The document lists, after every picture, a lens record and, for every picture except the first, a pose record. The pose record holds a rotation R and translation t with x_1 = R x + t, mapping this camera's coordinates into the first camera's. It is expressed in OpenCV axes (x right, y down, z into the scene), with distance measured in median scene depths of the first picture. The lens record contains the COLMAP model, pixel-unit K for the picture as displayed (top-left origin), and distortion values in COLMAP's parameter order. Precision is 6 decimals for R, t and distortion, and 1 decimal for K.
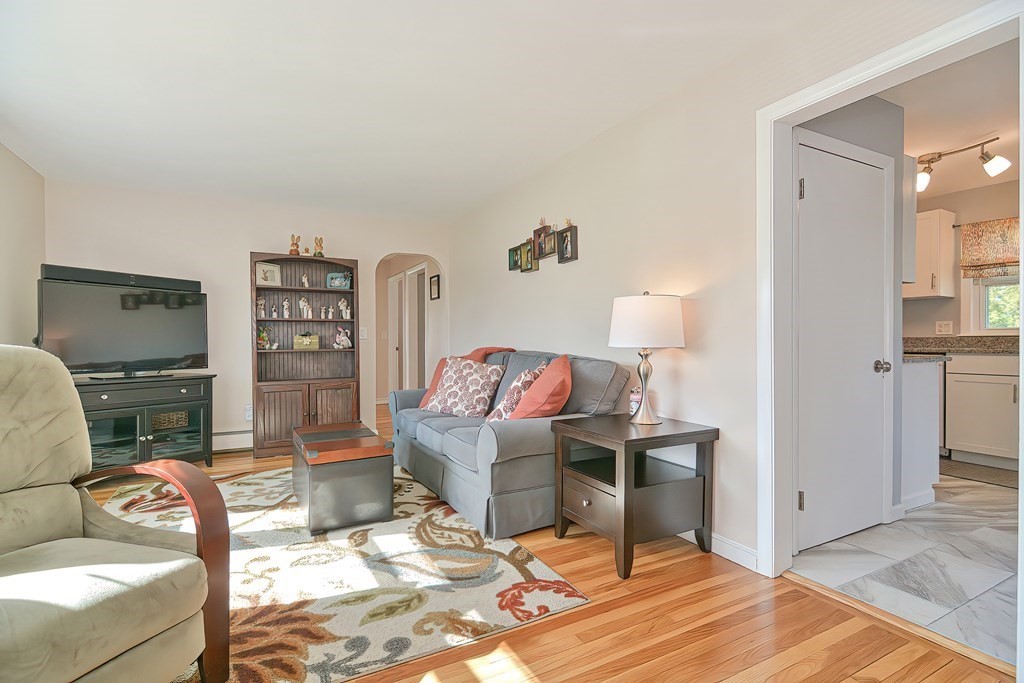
lens RADIAL K [[487.4, 0, 513.0], [0, 487.4, 347.5], [0, 0, 1]] dist [0.000111, -0.000558]
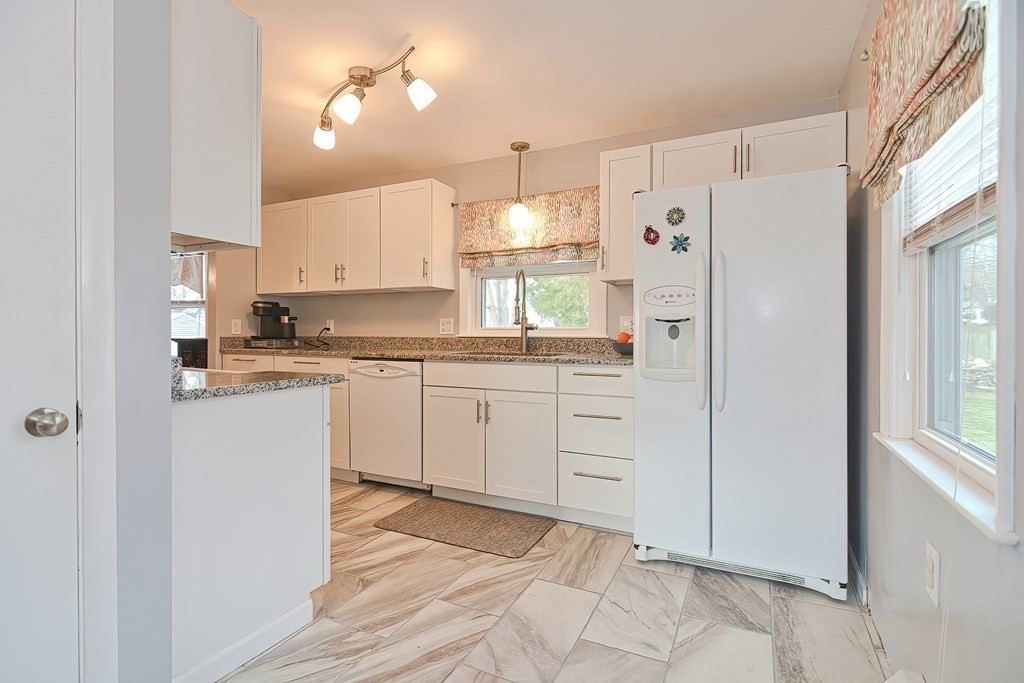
lens RADIAL K [[497.7, 0, 510.4], [0, 497.7, 335.0], [0, 0, 1]] dist [-0.001513, -0.001128]
pose [[0.813330, 0.003136, 0.581794, 0.501700], [0.001475, 0.999971, -0.007451, -0.019995], [-0.581801, 0.006918, 0.813302, 0.257682]]
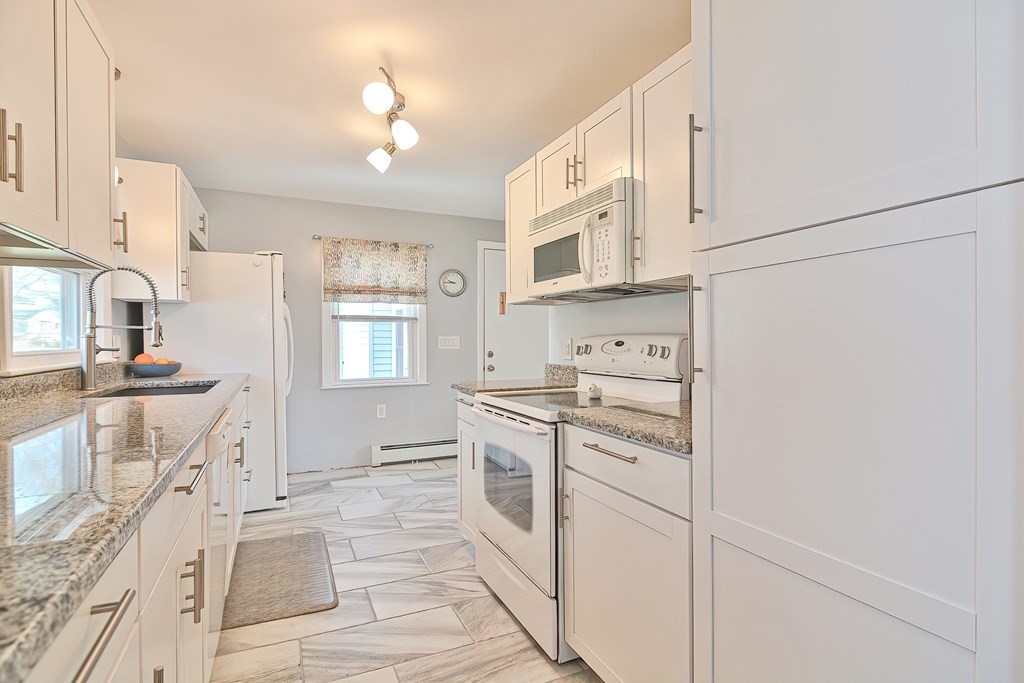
lens RADIAL K [[487.4, 0, 513.0], [0, 487.4, 347.5], [0, 0, 1]] dist [0.000111, -0.000558]
pose [[-0.999067, 0.005944, 0.042780, 0.533213], [0.007327, 0.999453, 0.032255, -0.054044], [-0.042564, 0.032539, -0.998564, 1.374114]]
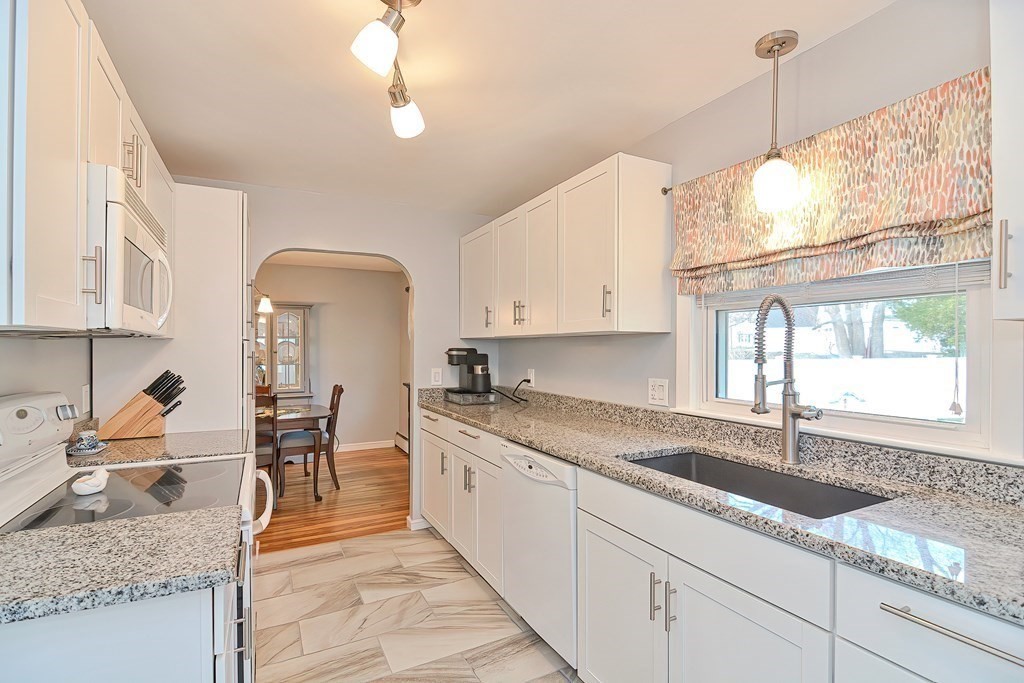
lens RADIAL K [[493.3, 0, 508.6], [0, 493.3, 349.7], [0, 0, 1]] dist [0.003243, -0.010637]
pose [[0.999819, 0.002410, -0.018886, 0.772703], [-0.002607, 0.999943, -0.010396, -0.082132], [0.018860, 0.010444, 0.999768, 0.504397]]
